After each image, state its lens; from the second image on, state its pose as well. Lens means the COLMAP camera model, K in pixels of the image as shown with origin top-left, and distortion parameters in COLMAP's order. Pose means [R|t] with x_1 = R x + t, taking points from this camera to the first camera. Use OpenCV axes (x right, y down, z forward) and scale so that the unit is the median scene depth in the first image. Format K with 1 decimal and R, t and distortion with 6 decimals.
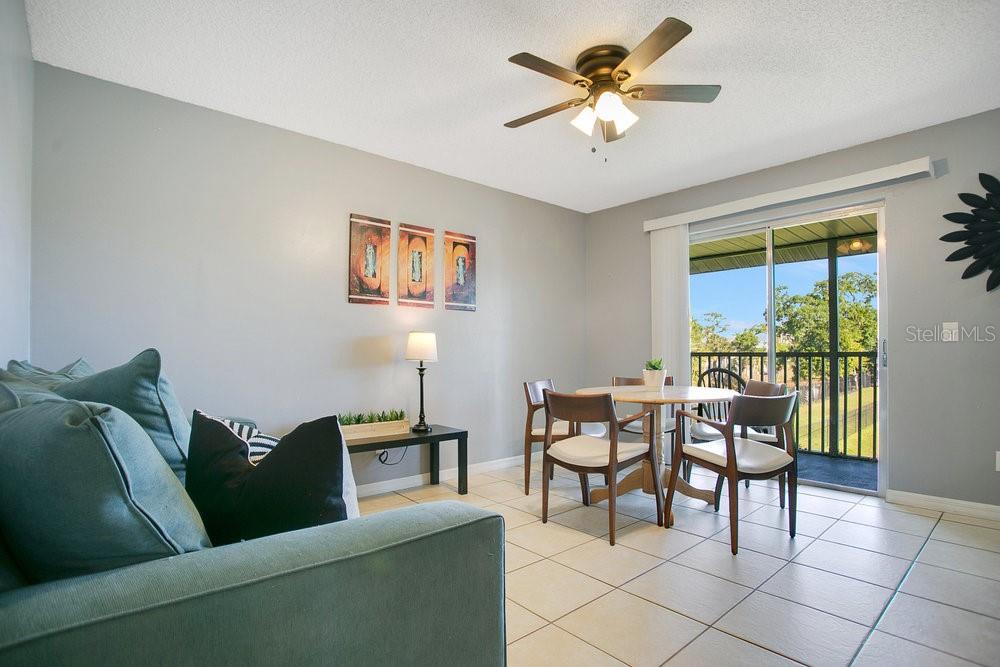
lens RADIAL K [[485.5, 0, 496.4], [0, 485.5, 342.6], [0, 0, 1]] dist [-0.025324, 0.008939]
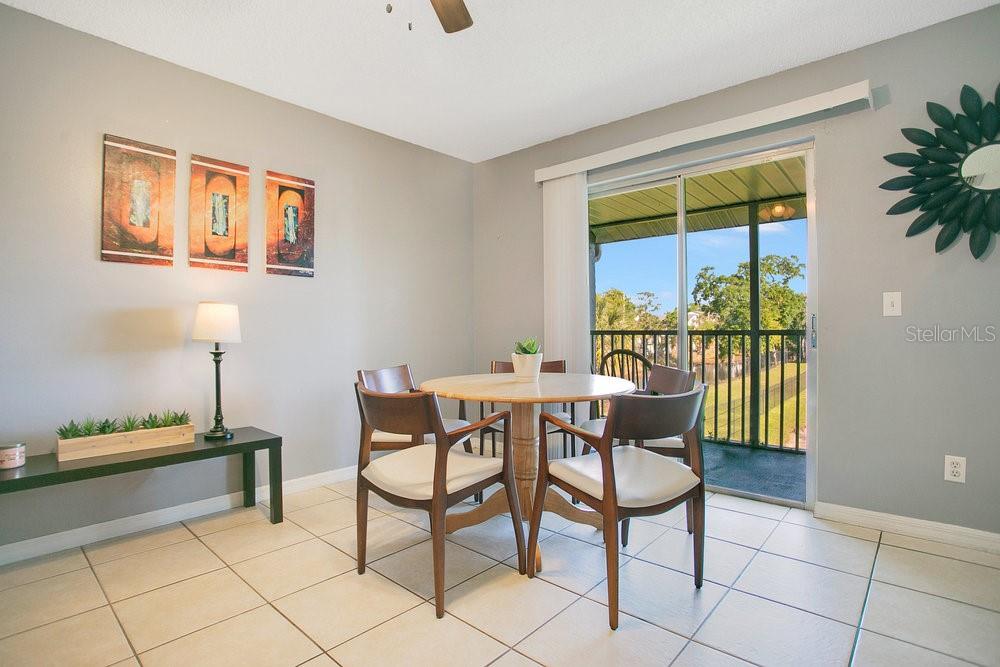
lens RADIAL K [[485.5, 0, 480.9], [0, 485.5, 322.9], [0, 0, 1]] dist [-0.025324, 0.008939]
pose [[0.995577, -0.000429, 0.093945, 0.171364], [0.000074, 0.999993, 0.003789, 0.005535], [-0.093946, -0.003765, 0.995570, 0.239207]]
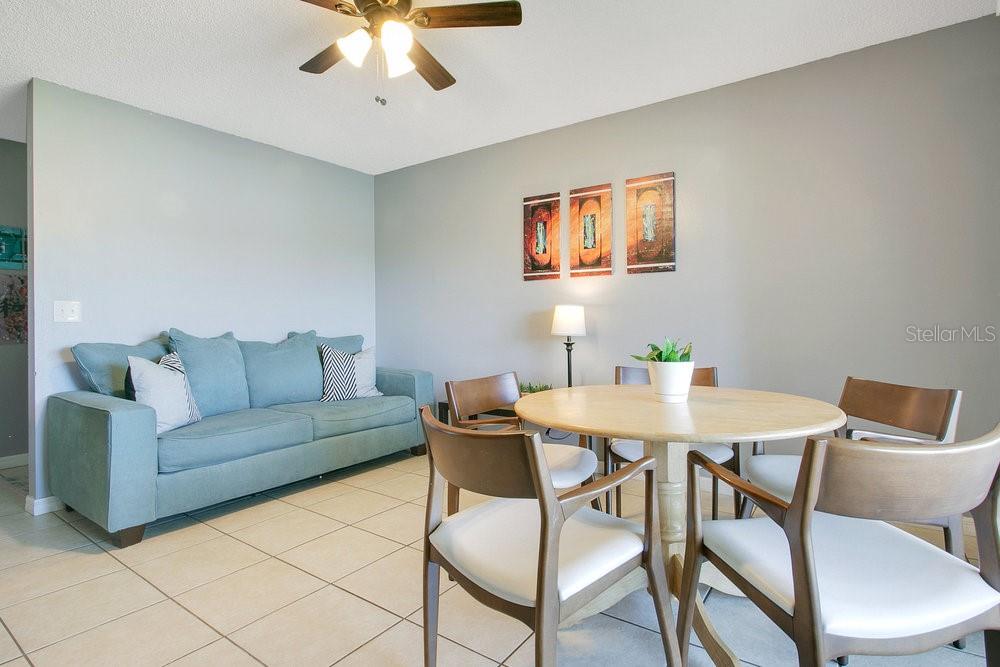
lens RADIAL K [[485.5, 0, 490.7], [0, 485.5, 330.7], [0, 0, 1]] dist [-0.025324, 0.008939]
pose [[0.251921, 0.009225, -0.967704, 0.703096], [0.019977, 0.999692, 0.014731, 0.012308], [0.967542, -0.023042, 0.251659, 0.614624]]
